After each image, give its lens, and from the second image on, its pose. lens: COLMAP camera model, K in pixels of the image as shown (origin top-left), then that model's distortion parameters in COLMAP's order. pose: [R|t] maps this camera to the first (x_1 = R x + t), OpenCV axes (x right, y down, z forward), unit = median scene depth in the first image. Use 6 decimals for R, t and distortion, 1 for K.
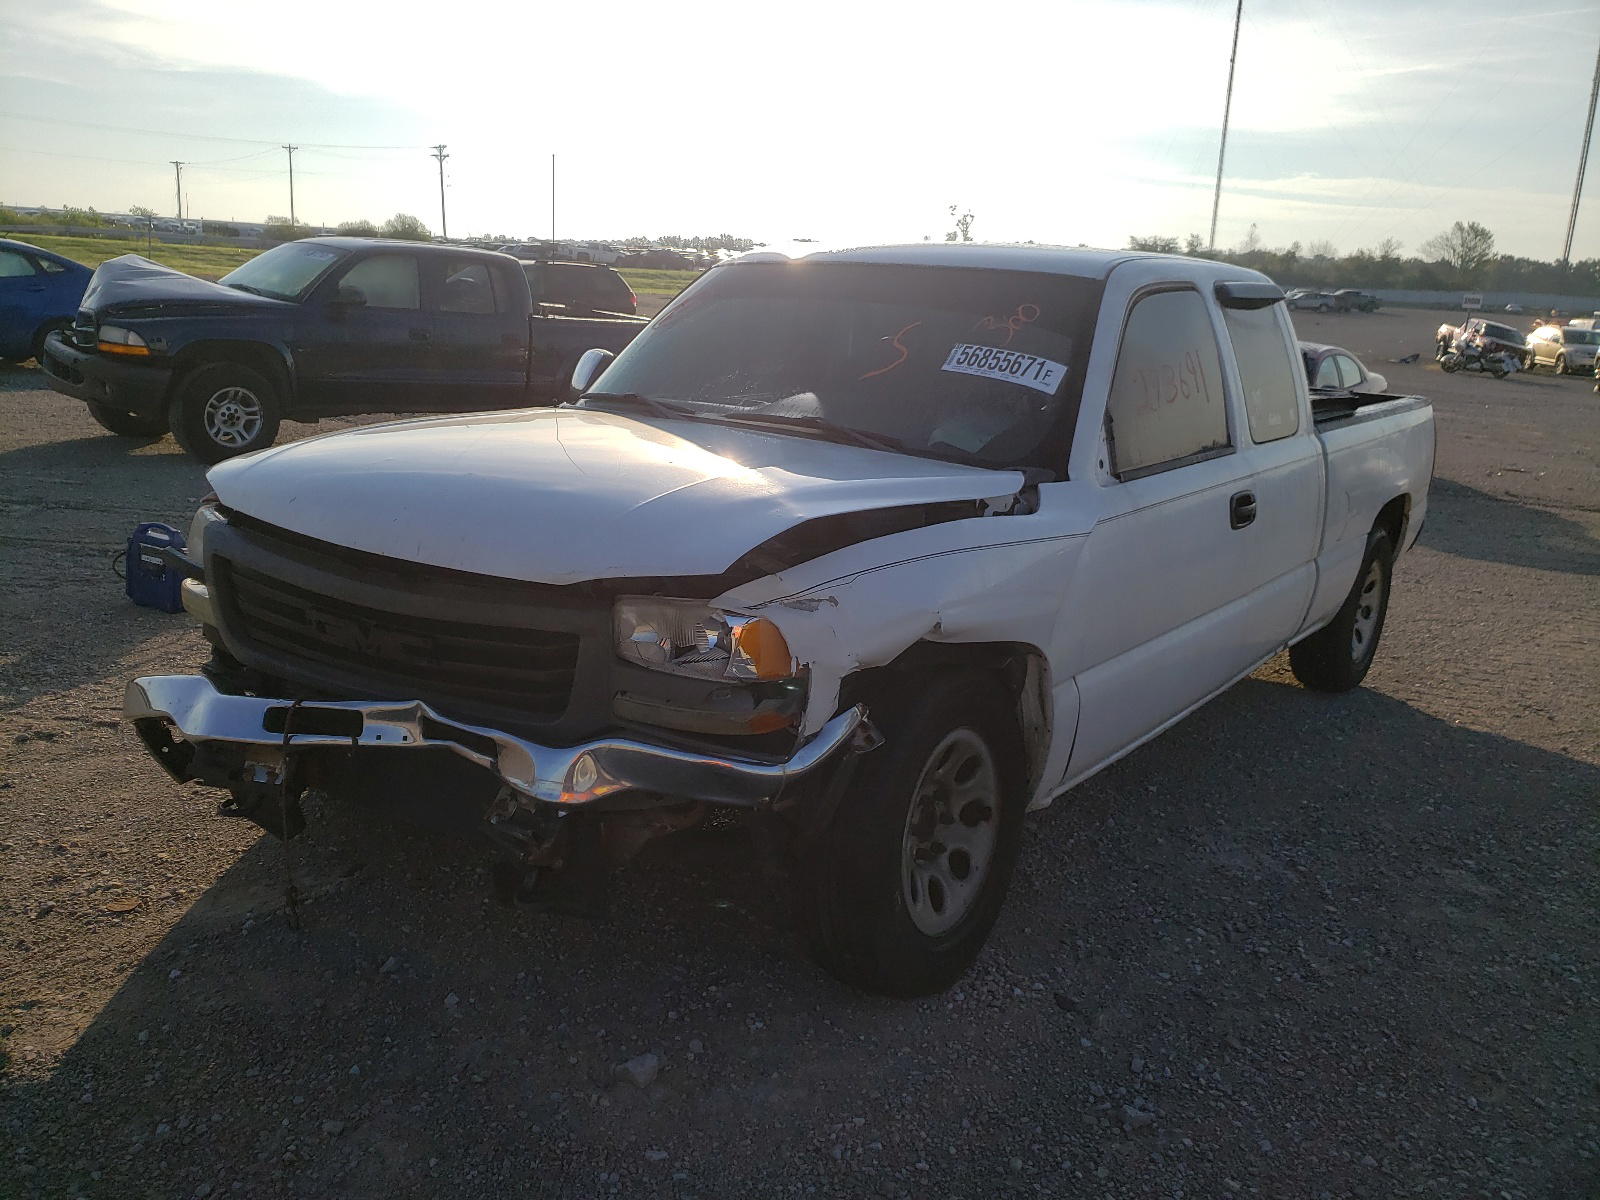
lens RADIAL K [[1296.2, 0, 800.0], [0, 1296.2, 600.0], [0, 0, 1]] dist [0.057530, -0.136557]
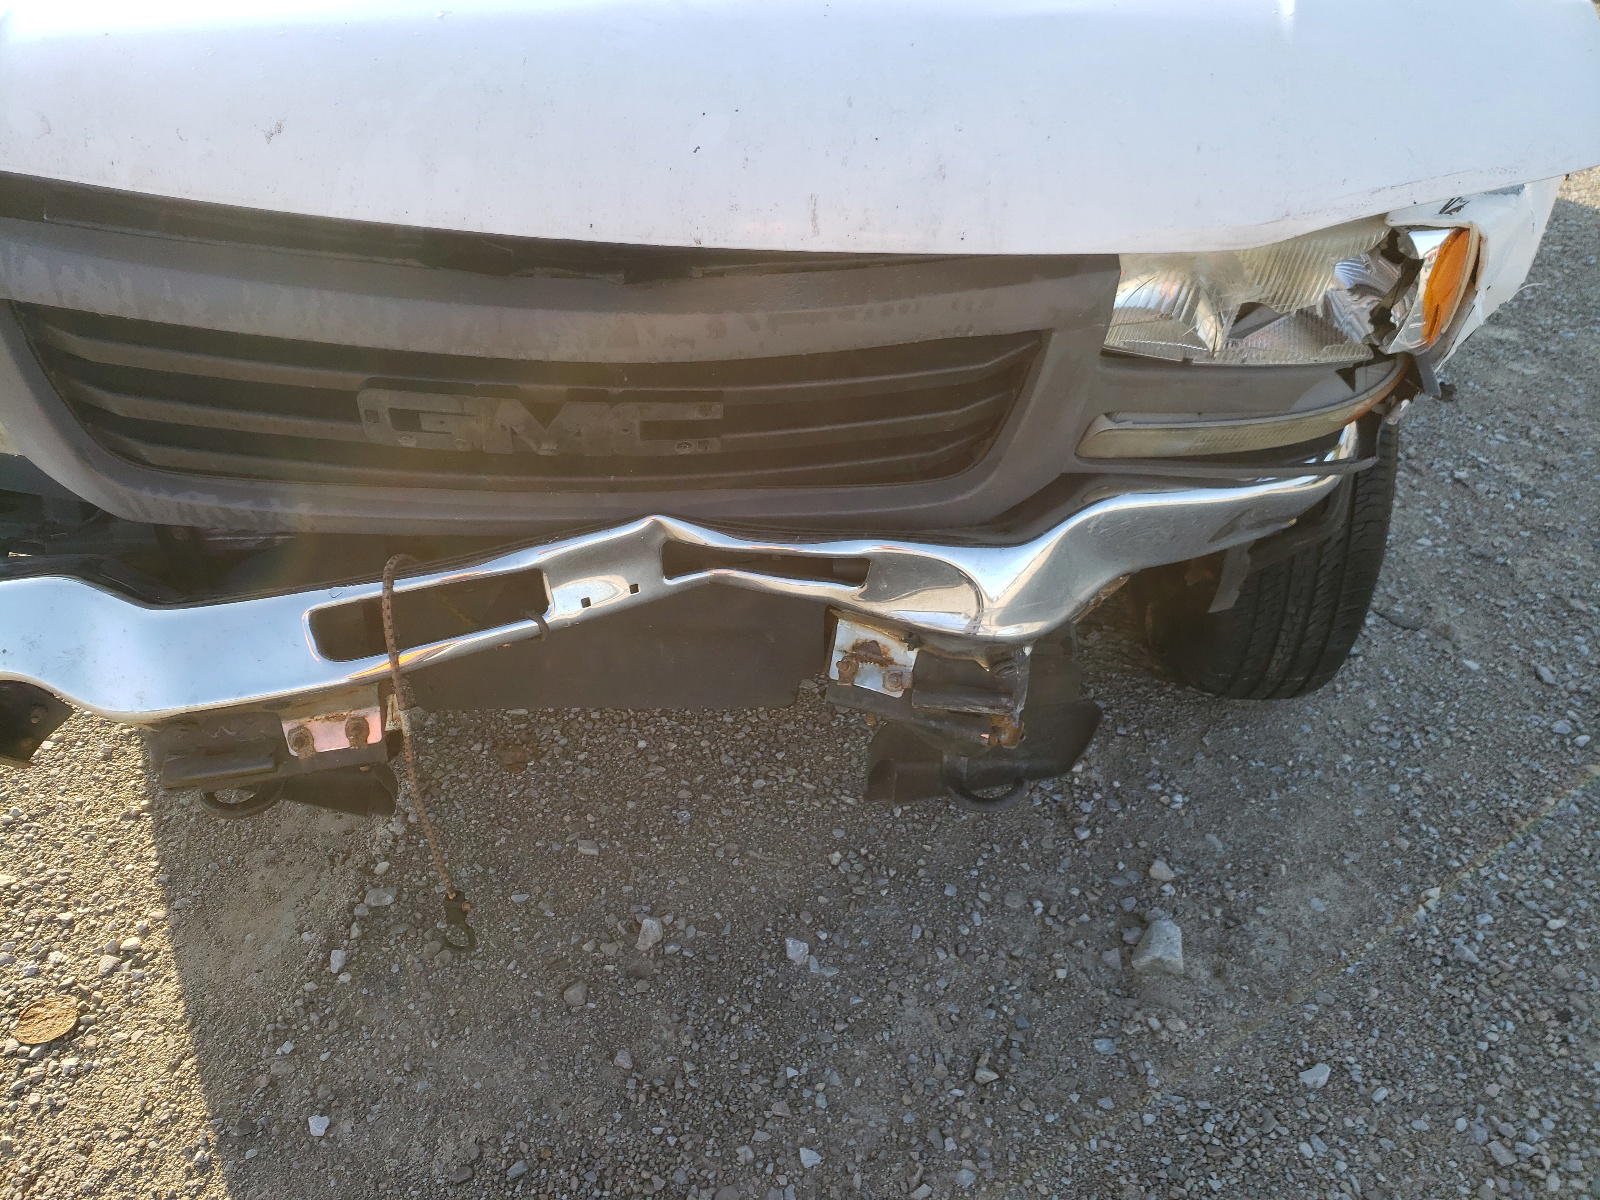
lens RADIAL K [[1296.2, 0, 800.0], [0, 1296.2, 600.0], [0, 0, 1]] dist [0.057530, -0.136557]
pose [[0.872754, -0.310304, 0.376845, -0.440151], [0.130303, 0.892044, 0.432757, -0.102557], [-0.470449, -0.328587, 0.818968, 0.547147]]
